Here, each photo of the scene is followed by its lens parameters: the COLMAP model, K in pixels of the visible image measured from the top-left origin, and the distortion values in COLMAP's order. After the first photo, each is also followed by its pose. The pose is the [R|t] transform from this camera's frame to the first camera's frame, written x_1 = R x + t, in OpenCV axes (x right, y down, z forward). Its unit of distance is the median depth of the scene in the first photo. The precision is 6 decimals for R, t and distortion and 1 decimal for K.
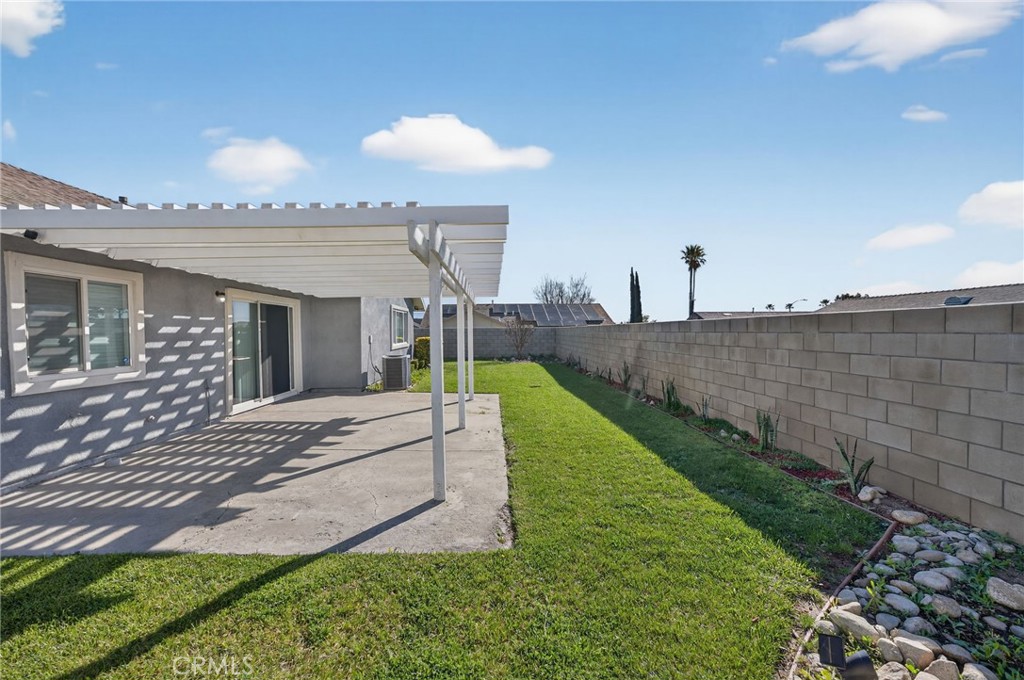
lens RADIAL K [[413.5, 0, 511.0], [0, 413.5, 337.5], [0, 0, 1]] dist [0.000246, 0.001151]
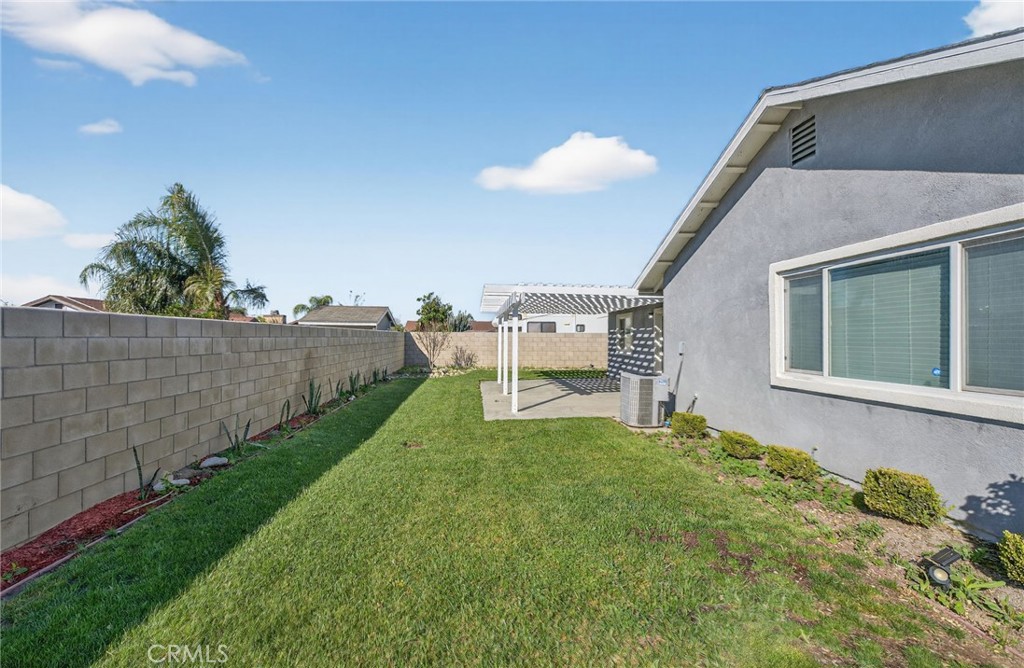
lens RADIAL K [[427.2, 0, 512.0], [0, 427.2, 334.0], [0, 0, 1]] dist [0.014987, 0.000174]
pose [[-0.998375, -0.001685, -0.056959, -0.055515], [-0.002426, 0.999913, 0.012942, -0.060692], [0.056932, 0.013059, -0.998293, 3.612787]]
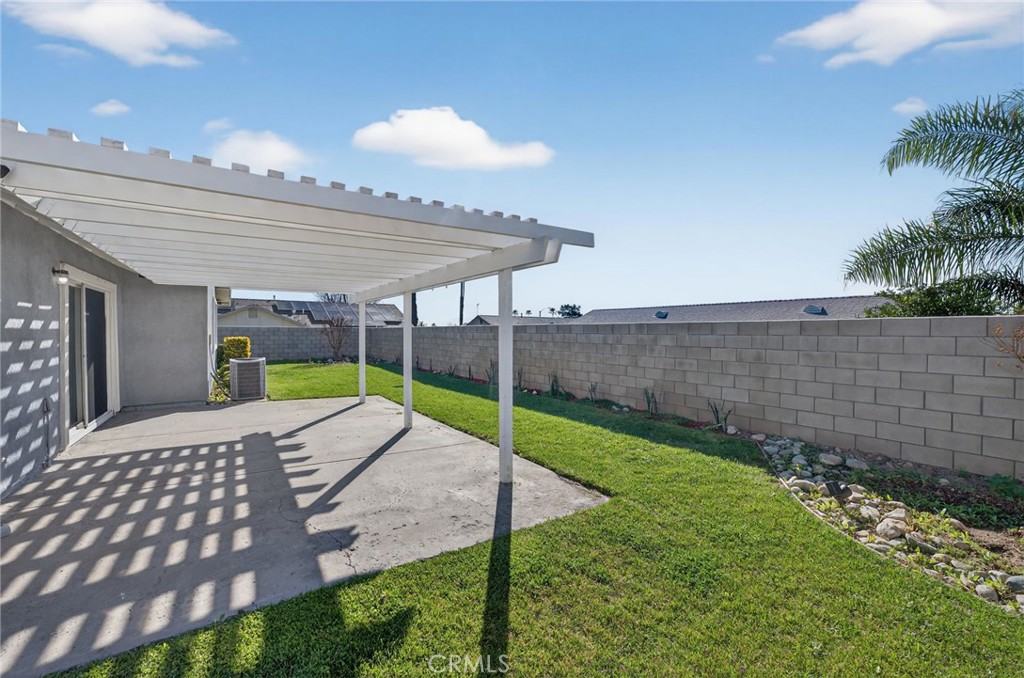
lens RADIAL K [[413.5, 0, 511.0], [0, 413.5, 336.5], [0, 0, 1]] dist [0.000246, 0.001151]
pose [[0.846359, 0.003602, 0.532601, -0.586410], [-0.001176, 0.999987, -0.004893, 0.004007], [-0.532612, 0.003515, 0.846352, 0.038548]]
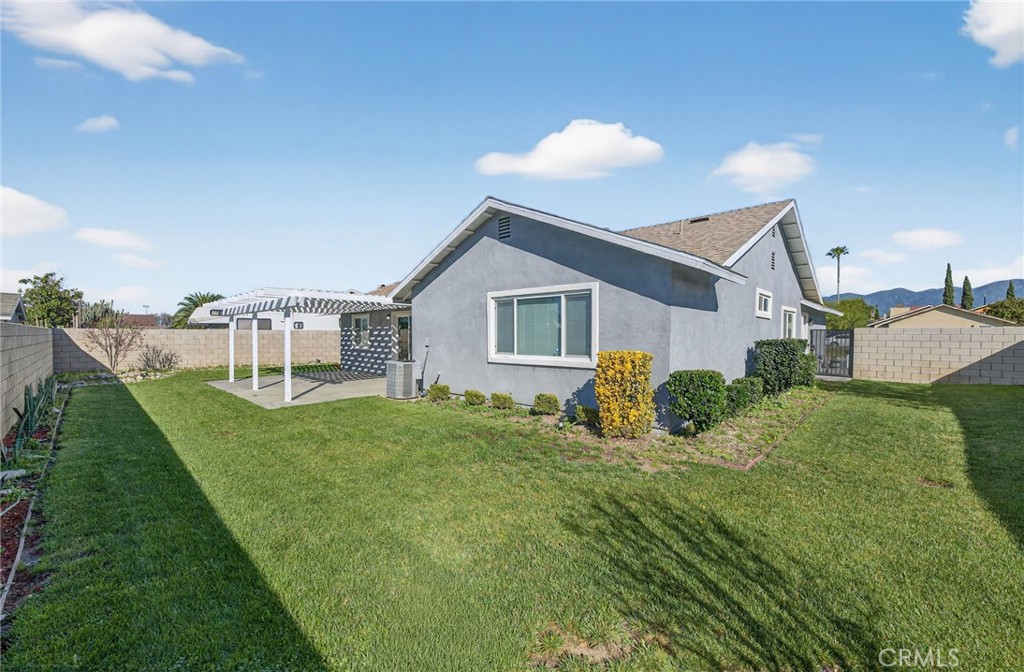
lens RADIAL K [[404.1, 0, 512.0], [0, 404.1, 336.0], [0, 0, 1]] dist [-0.000149, 0.000003]
pose [[-0.721973, 0.004674, -0.691906, 0.350380], [-0.013208, 0.999702, 0.020535, -0.070921], [0.691796, 0.023964, -0.721696, 3.900220]]
